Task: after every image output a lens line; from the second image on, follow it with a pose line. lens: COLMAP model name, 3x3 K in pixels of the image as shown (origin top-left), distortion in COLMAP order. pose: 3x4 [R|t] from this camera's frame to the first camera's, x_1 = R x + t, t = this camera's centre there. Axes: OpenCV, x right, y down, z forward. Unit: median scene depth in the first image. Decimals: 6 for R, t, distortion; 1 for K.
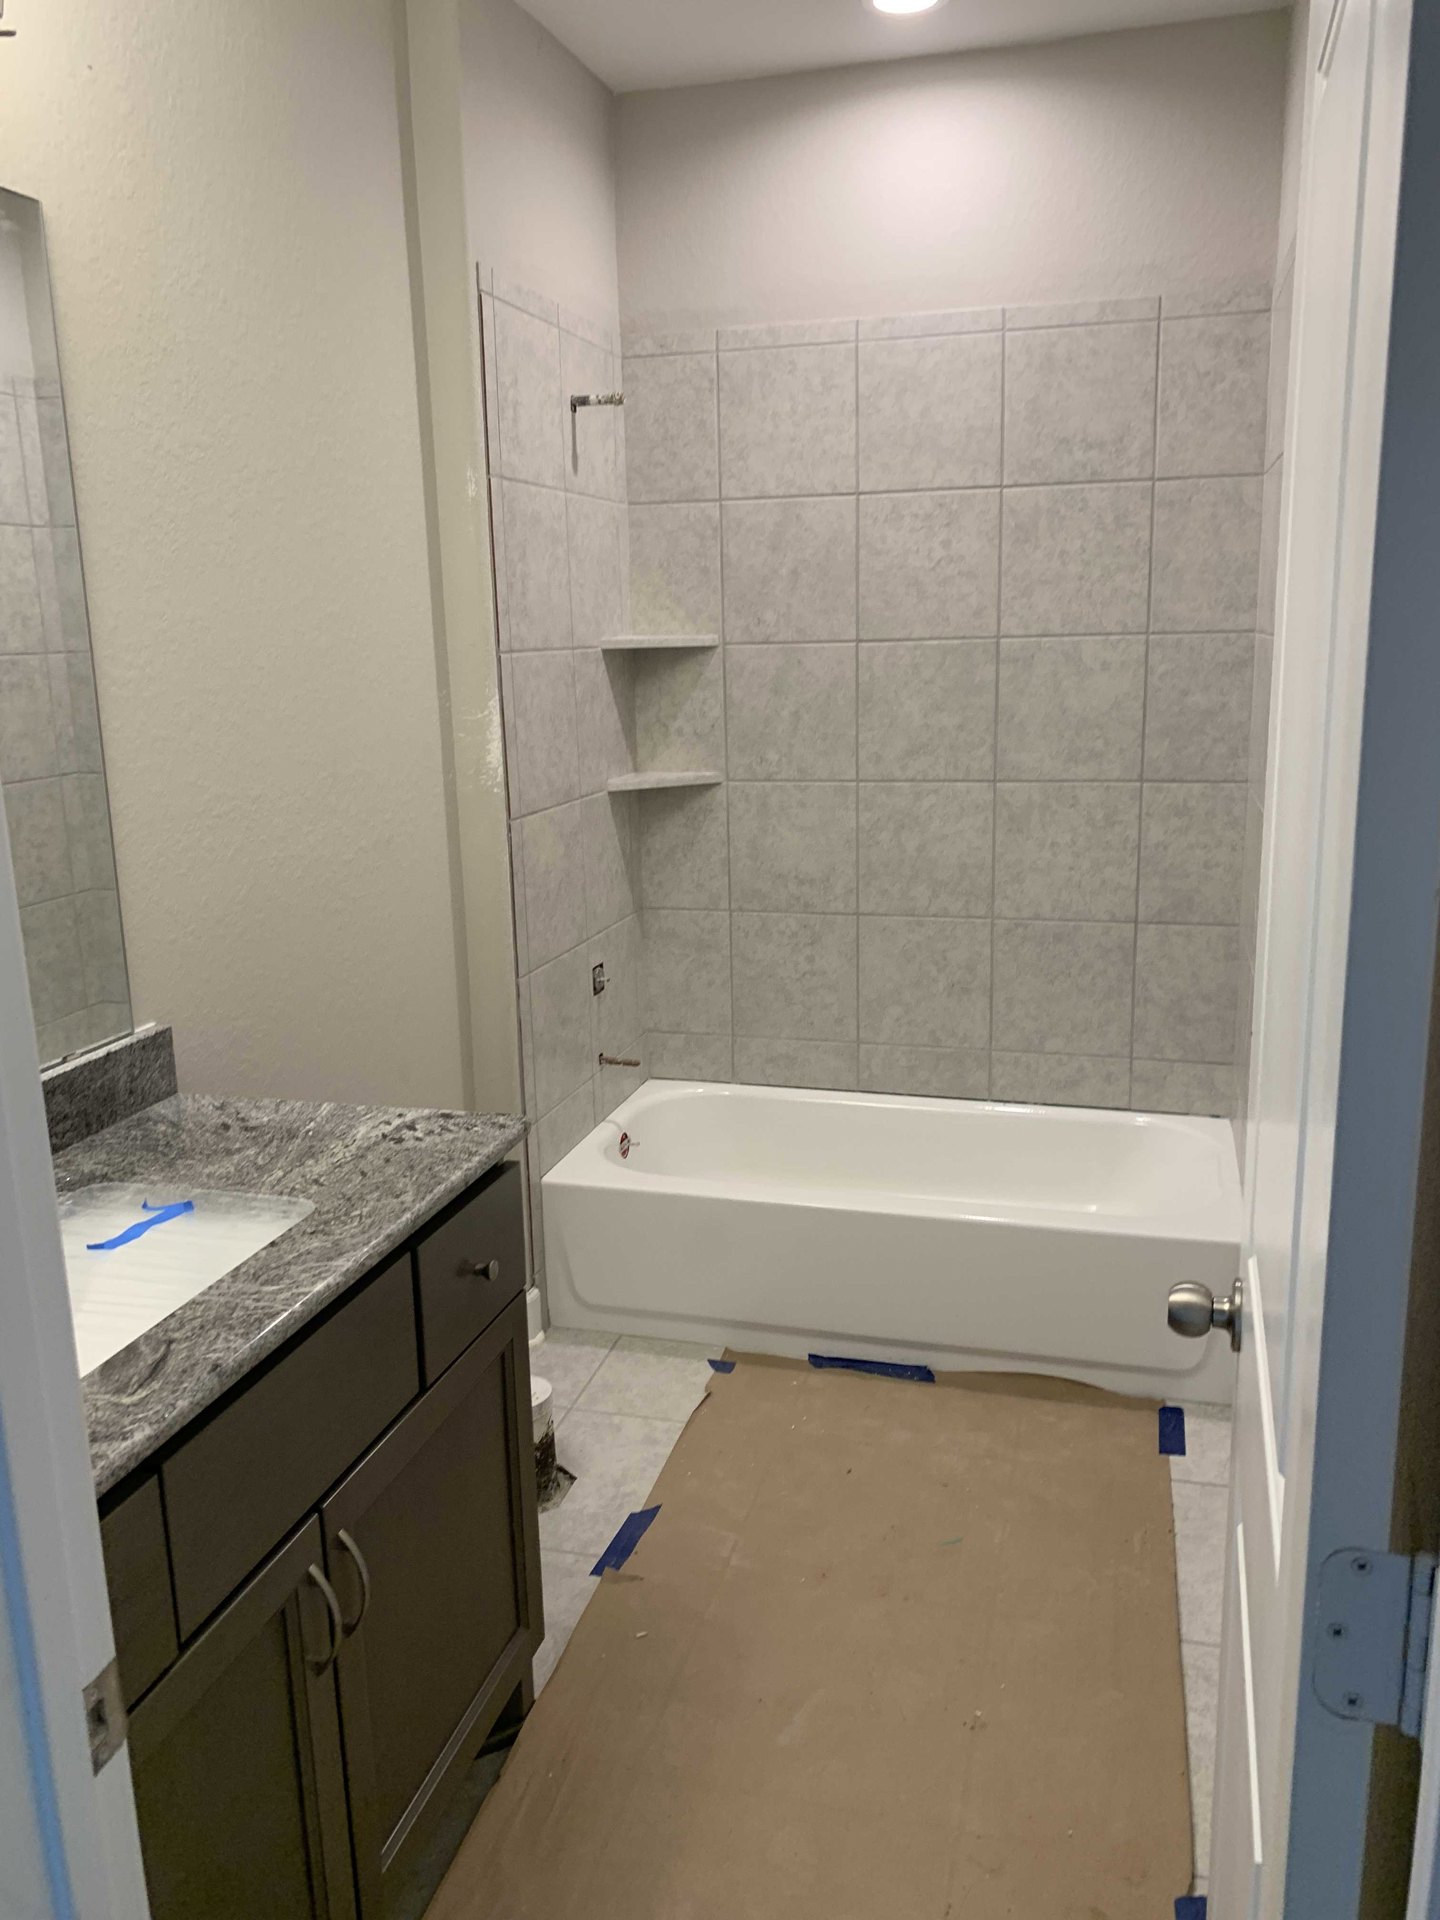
lens RADIAL K [[1478.8, 0, 720.2], [0, 1478.8, 962.2], [0, 0, 1]] dist [0.001571, -0.000250]
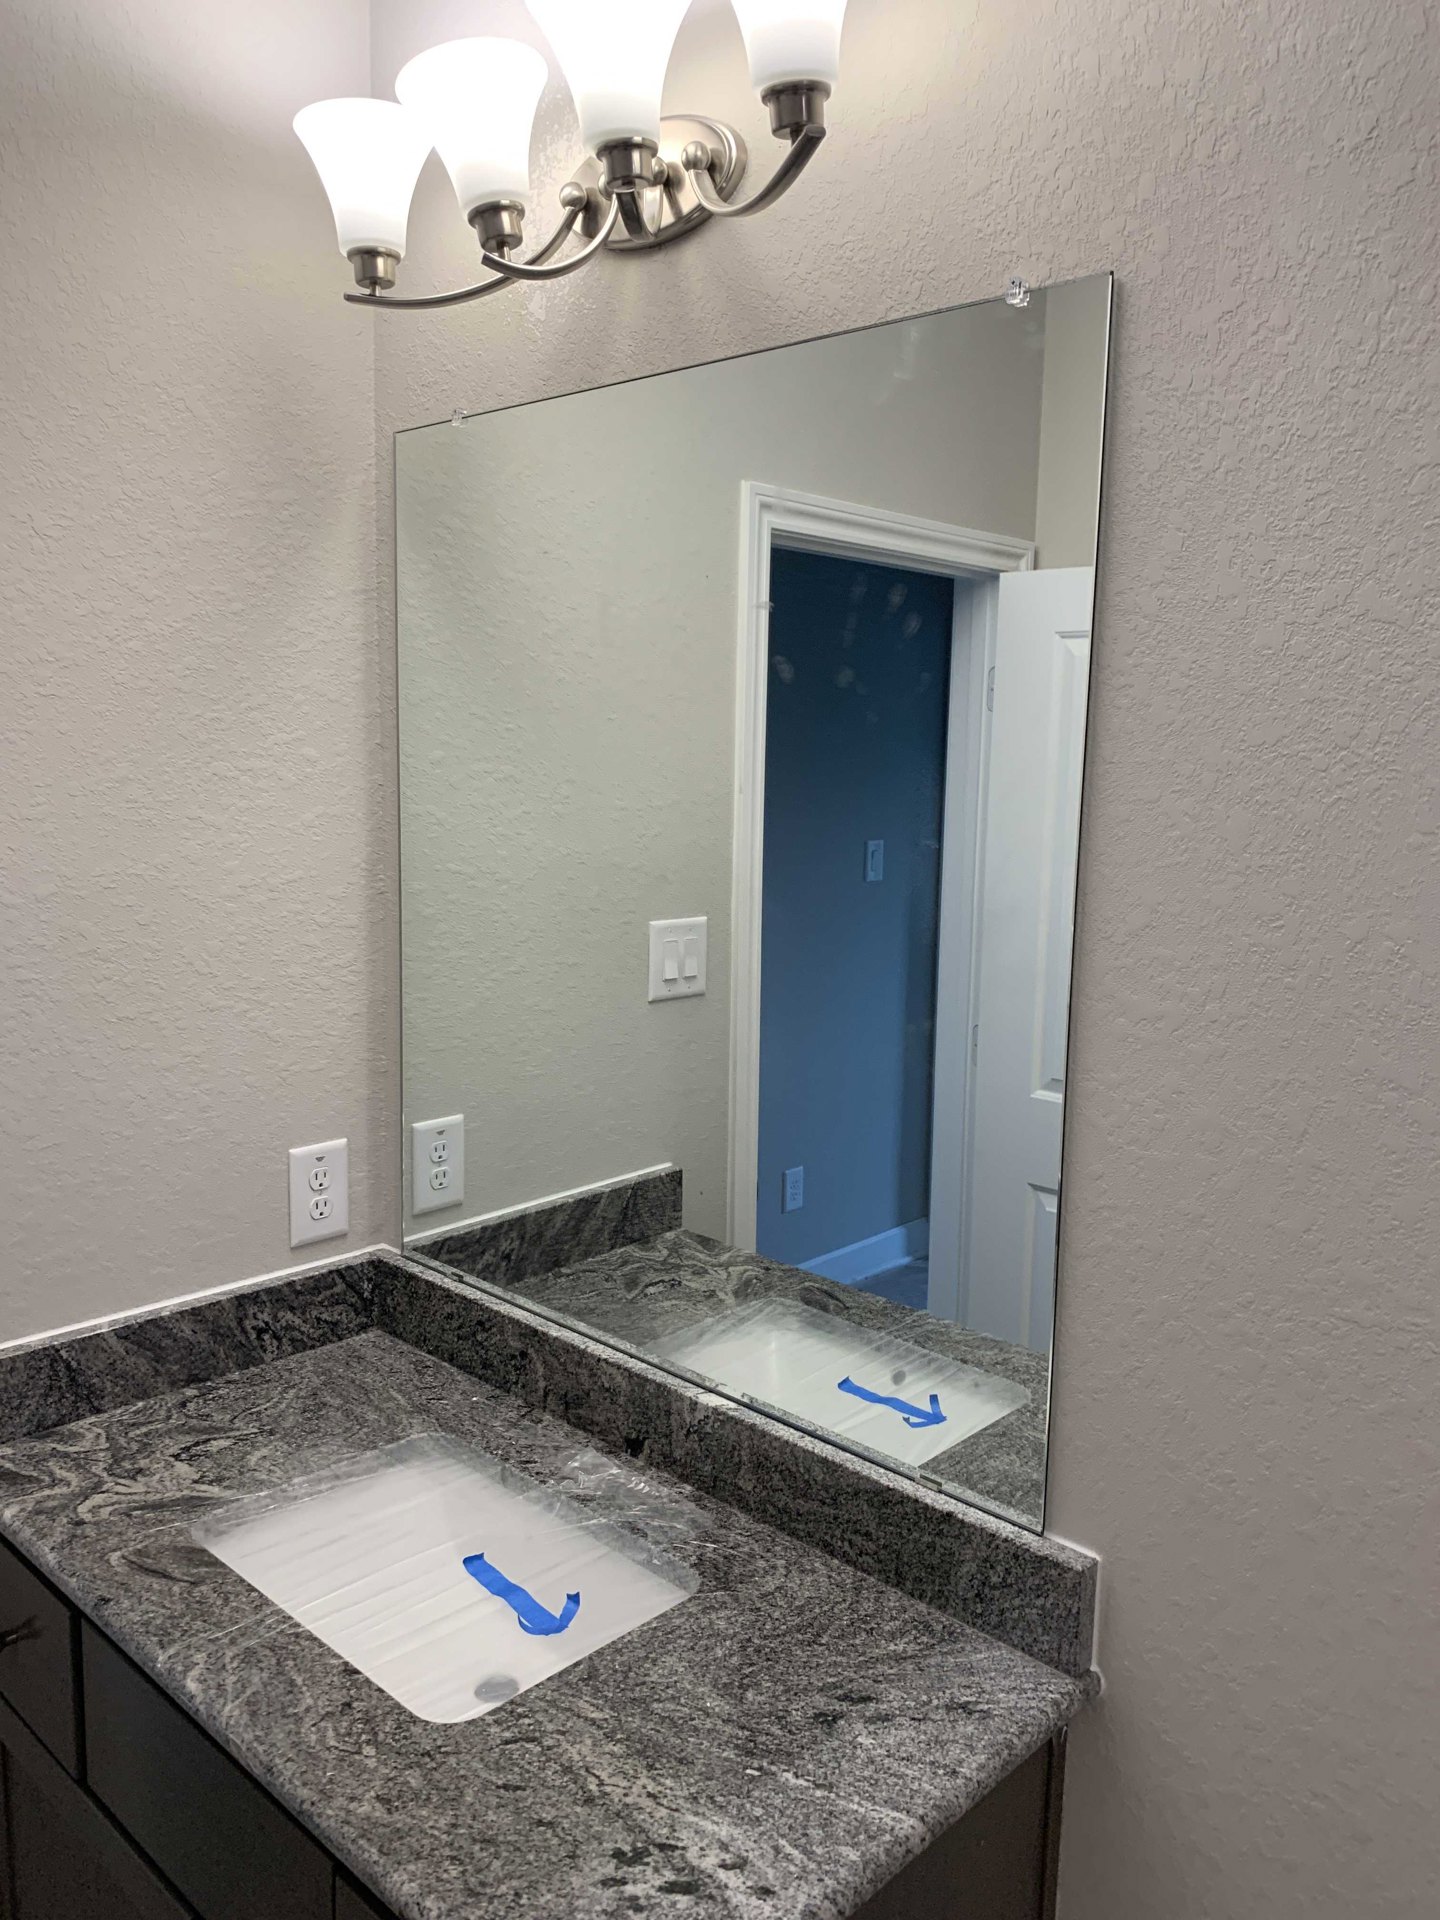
lens RADIAL K [[1478.8, 0, 721.4], [0, 1478.8, 952.0], [0, 0, 1]] dist [0.001571, -0.000250]
pose [[-0.459941, 0.135329, -0.877576, 0.204508], [-0.216548, 0.941382, 0.258662, -0.345368], [0.861139, 0.309007, -0.403675, 1.134097]]
